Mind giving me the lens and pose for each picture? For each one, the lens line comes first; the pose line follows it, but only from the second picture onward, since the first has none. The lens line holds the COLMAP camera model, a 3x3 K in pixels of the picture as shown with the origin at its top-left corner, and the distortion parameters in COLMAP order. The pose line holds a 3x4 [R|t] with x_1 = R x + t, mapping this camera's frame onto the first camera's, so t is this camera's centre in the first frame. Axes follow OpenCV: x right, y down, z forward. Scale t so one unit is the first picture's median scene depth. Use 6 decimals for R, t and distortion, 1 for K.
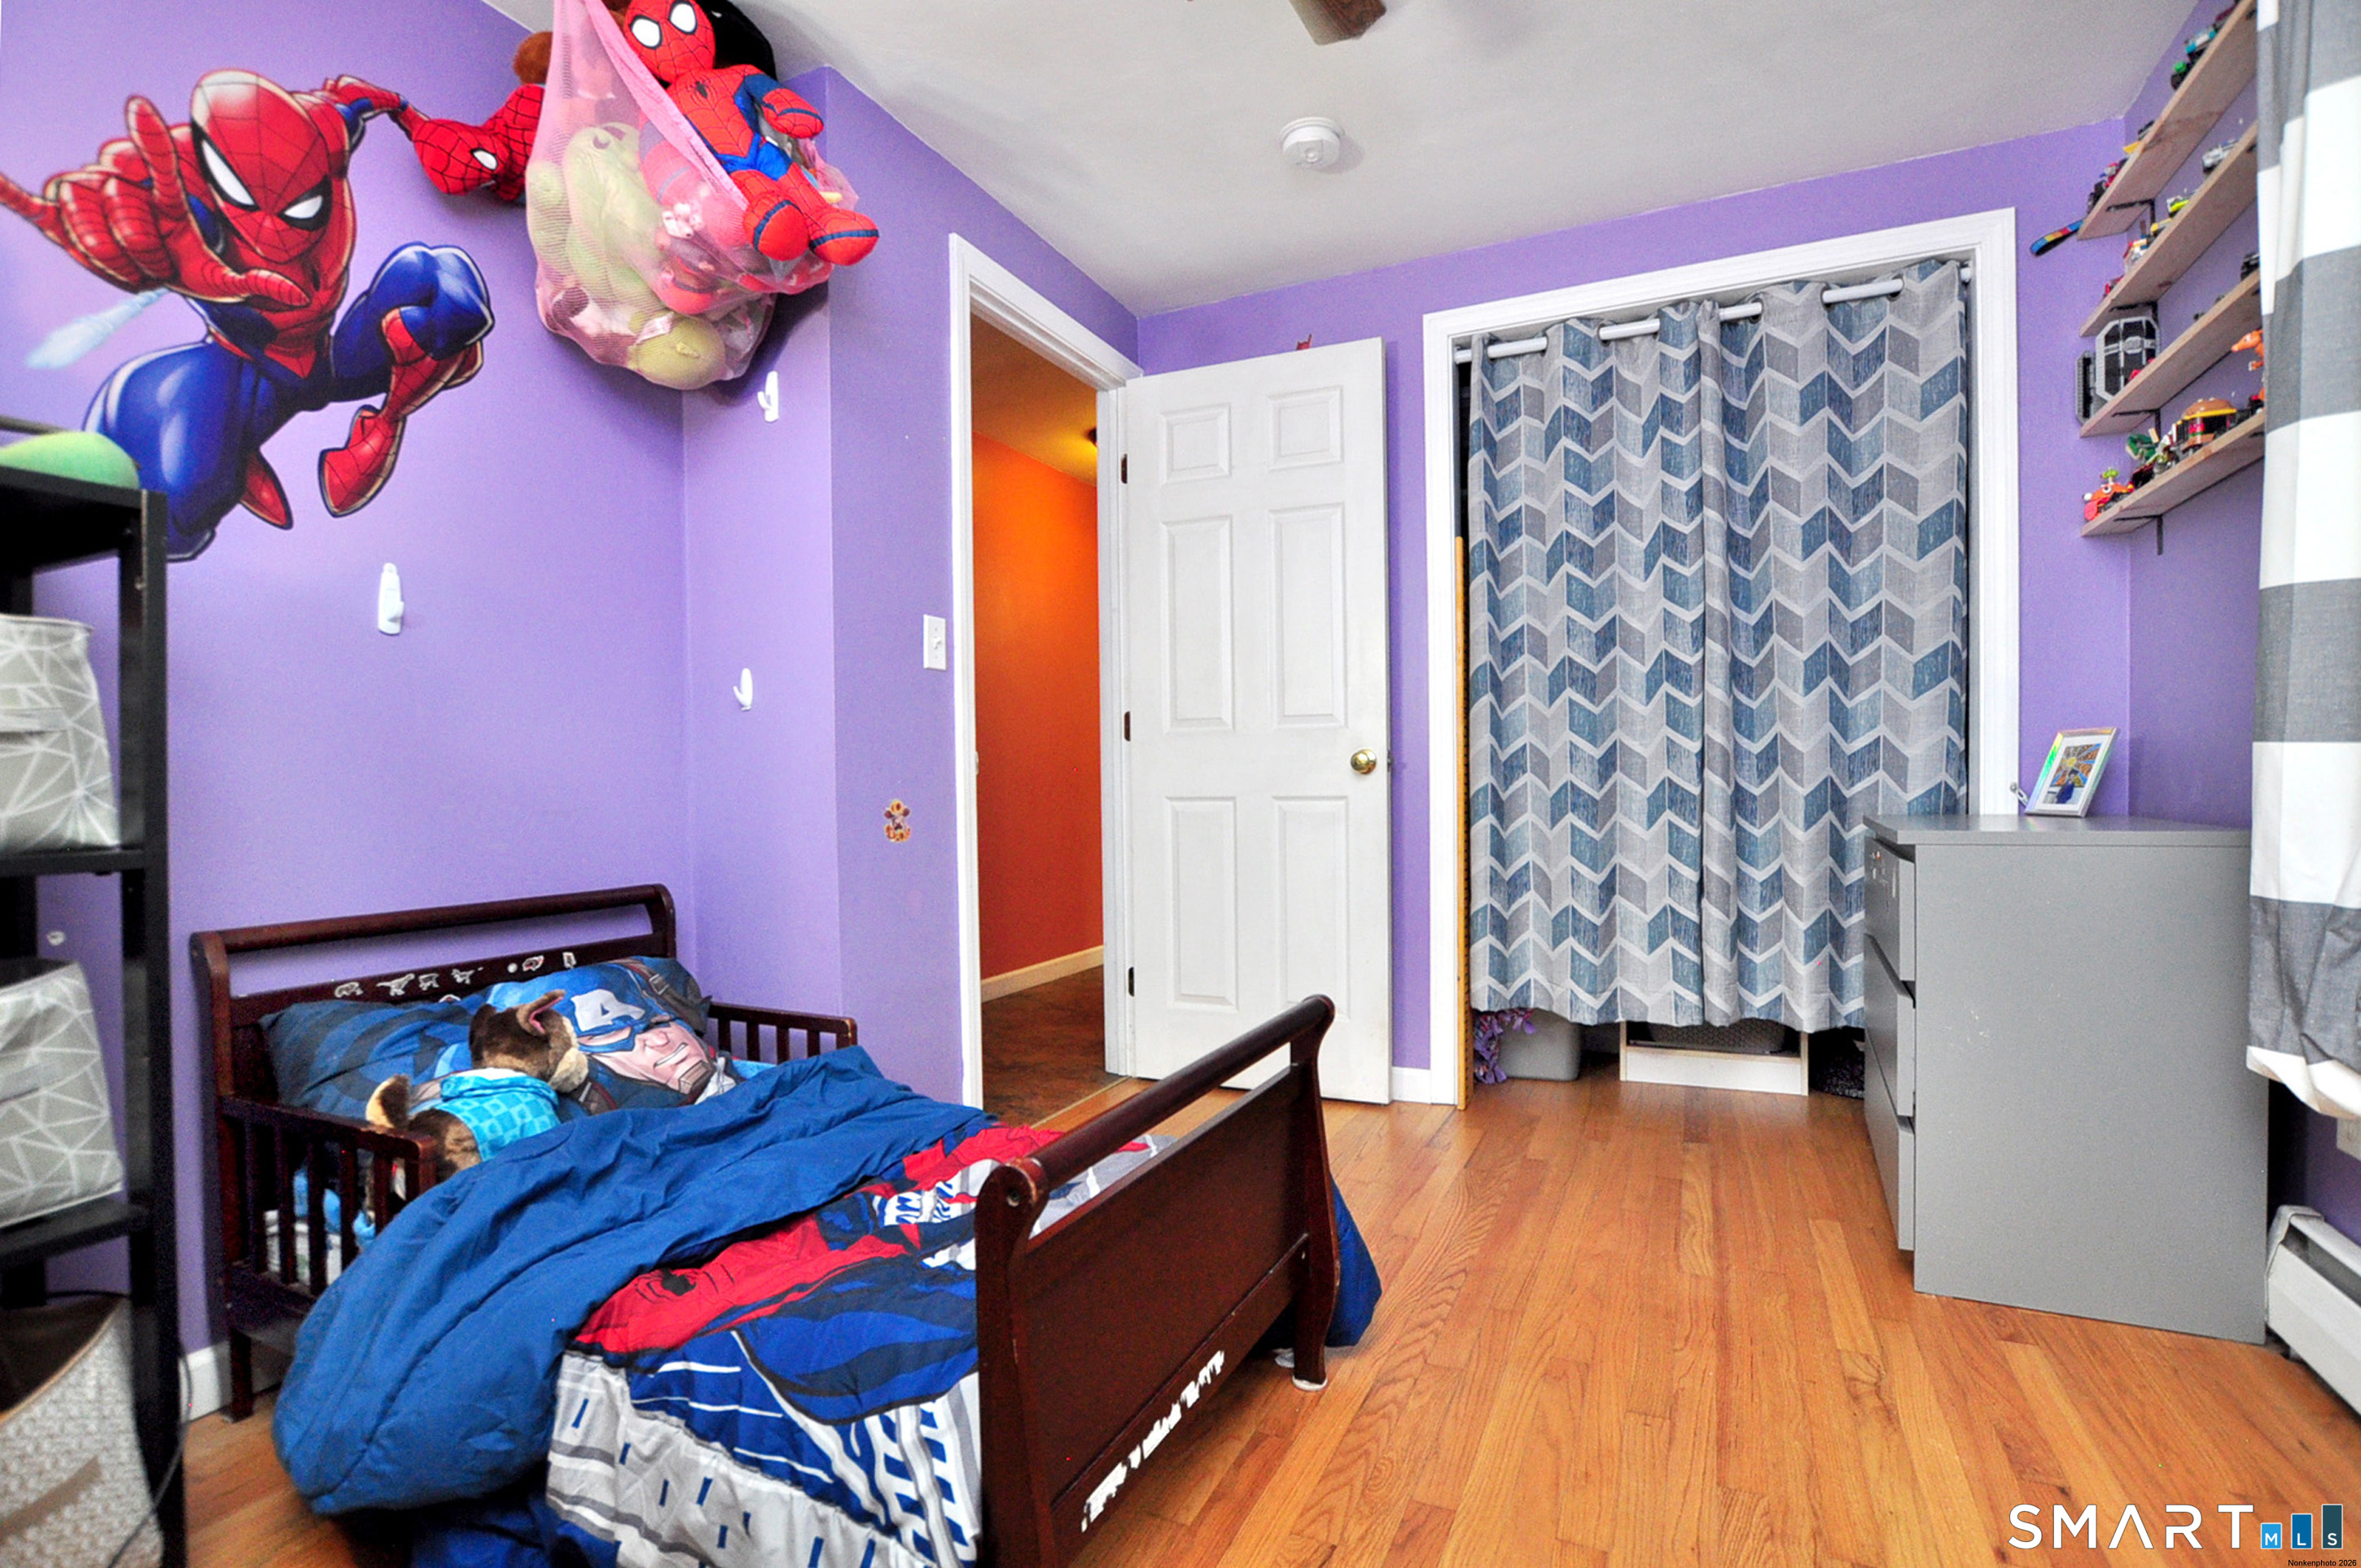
lens RADIAL K [[1046.6, 0, 1187.4], [0, 1046.6, 787.3], [0, 0, 1]] dist [-0.033979, 0.003857]
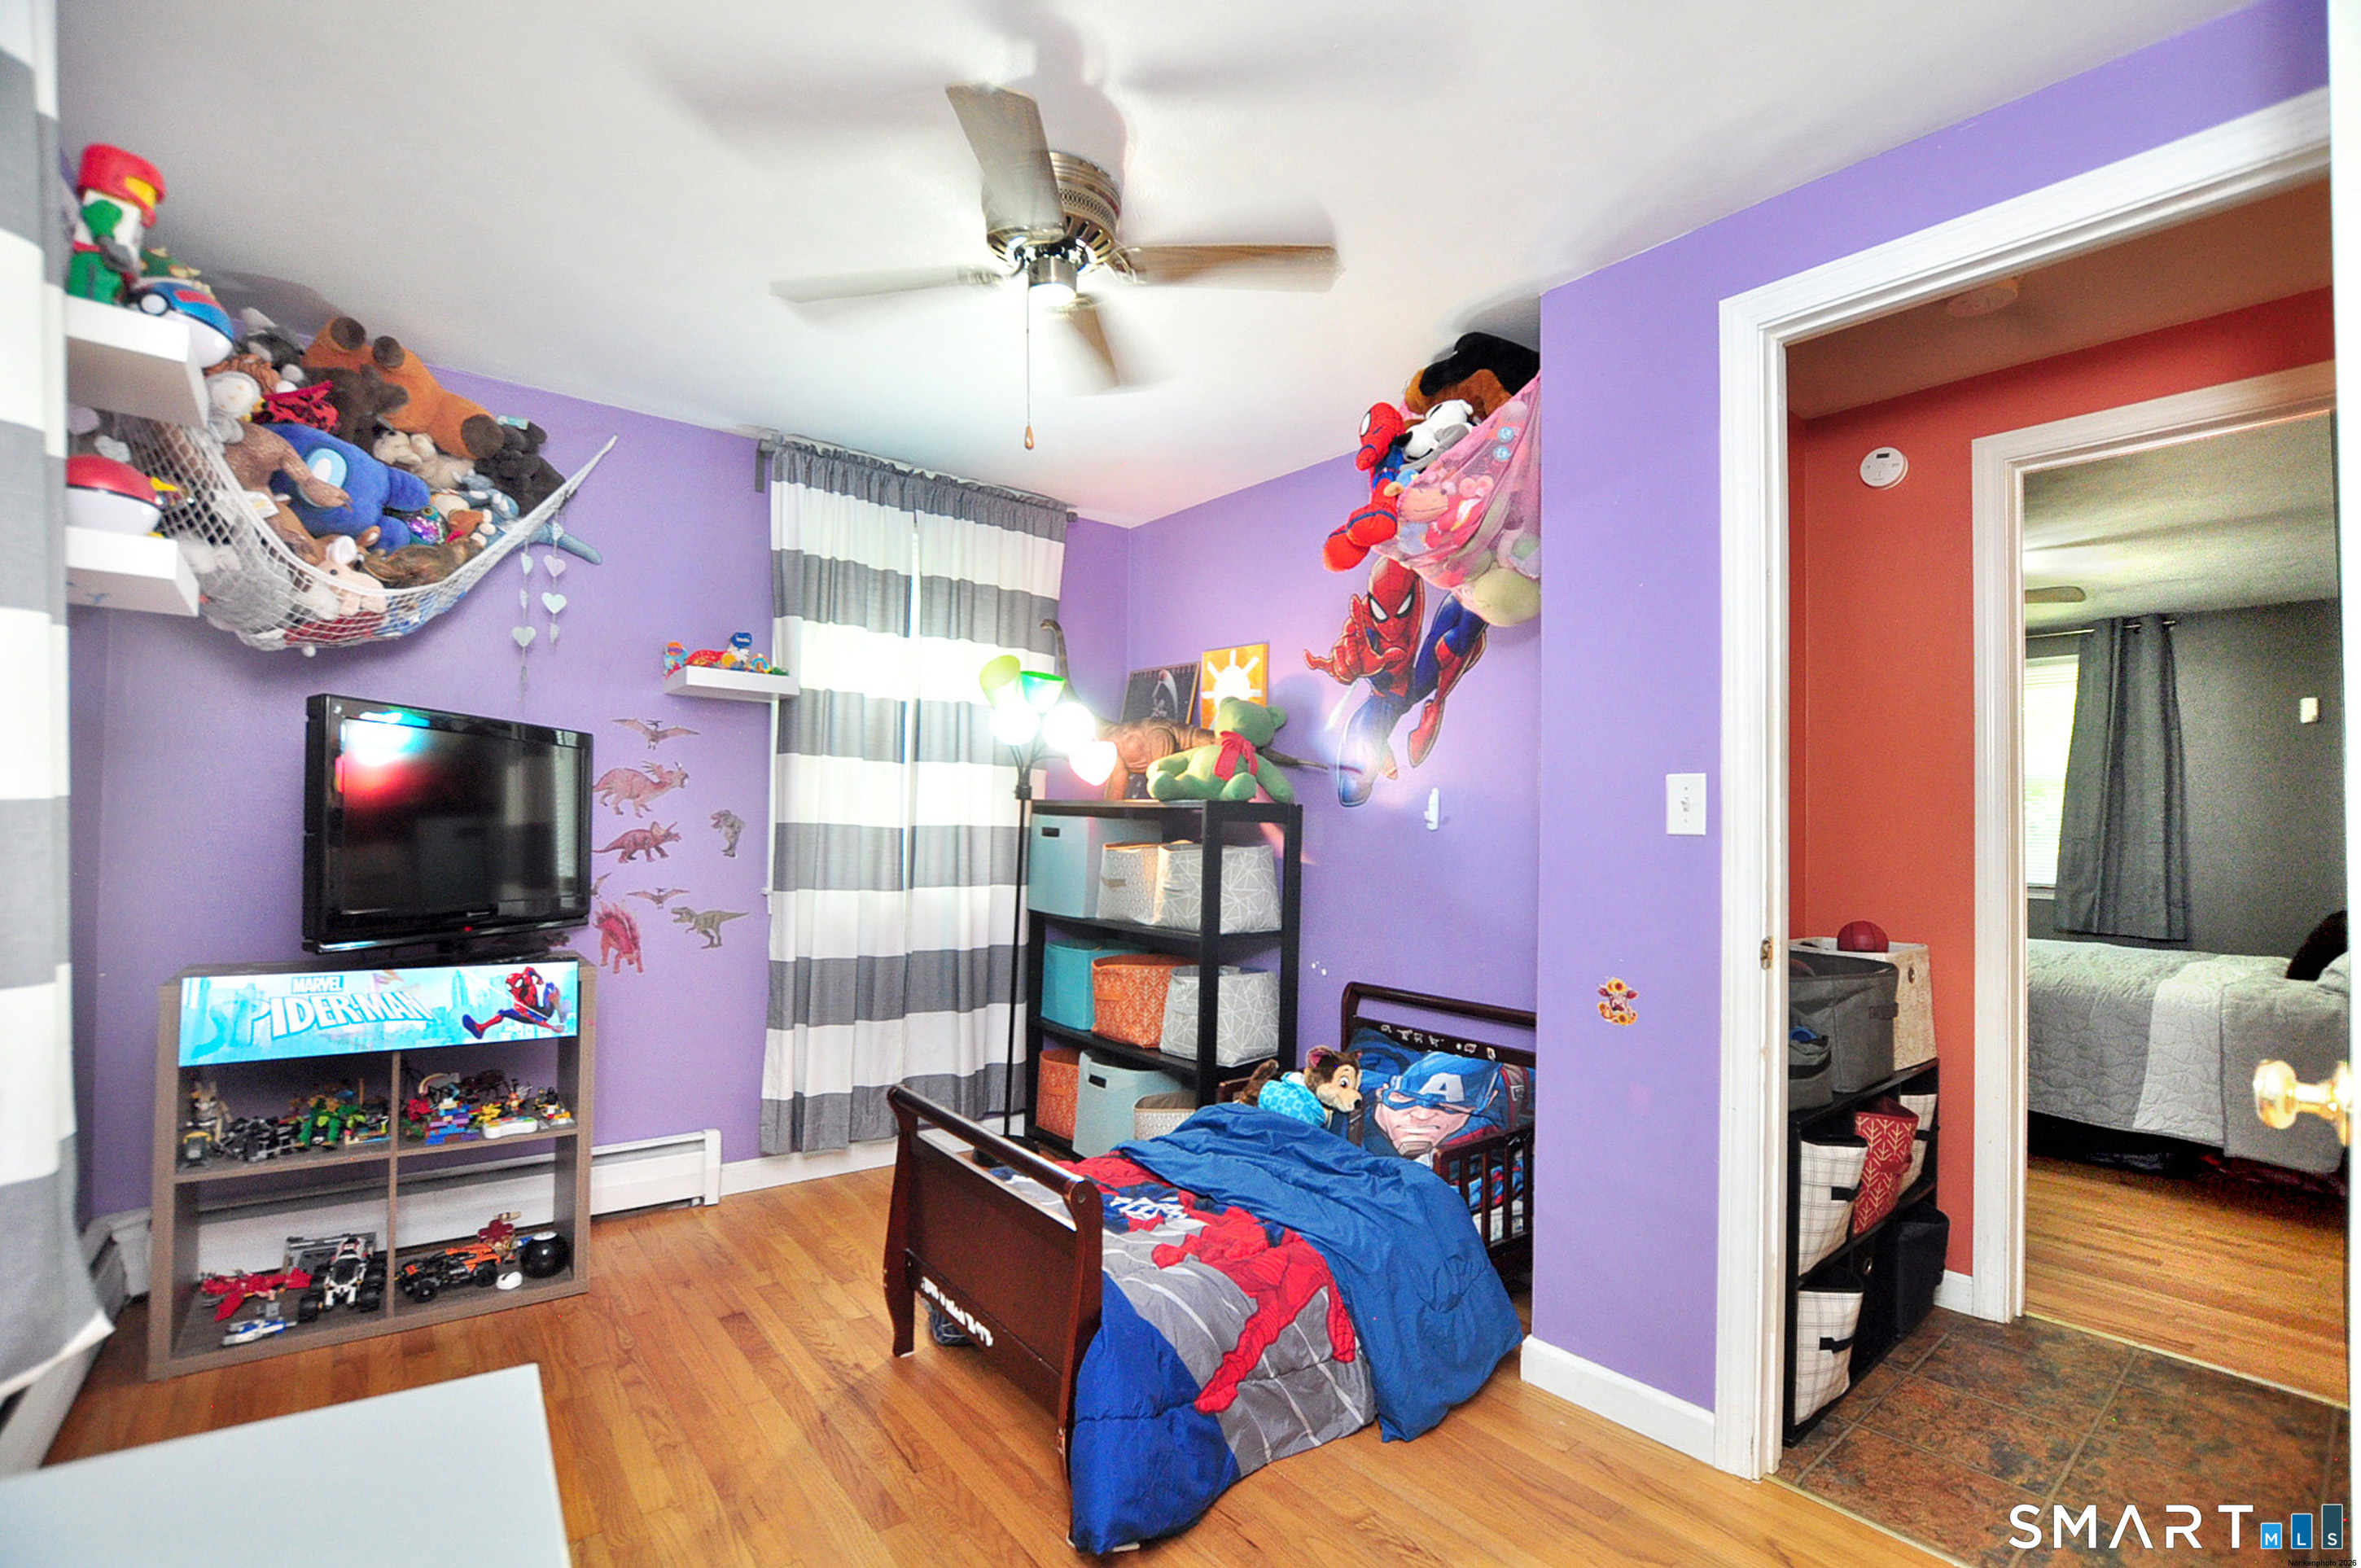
lens RADIAL K [[1046.6, 0, 1181.6], [0, 1046.6, 795.3], [0, 0, 1]] dist [-0.033979, 0.003857]
pose [[-0.430159, -0.030072, -0.902252, 0.964227], [-0.031291, 0.999341, -0.018390, -0.161028], [0.902211, 0.020322, -0.430817, 1.363283]]
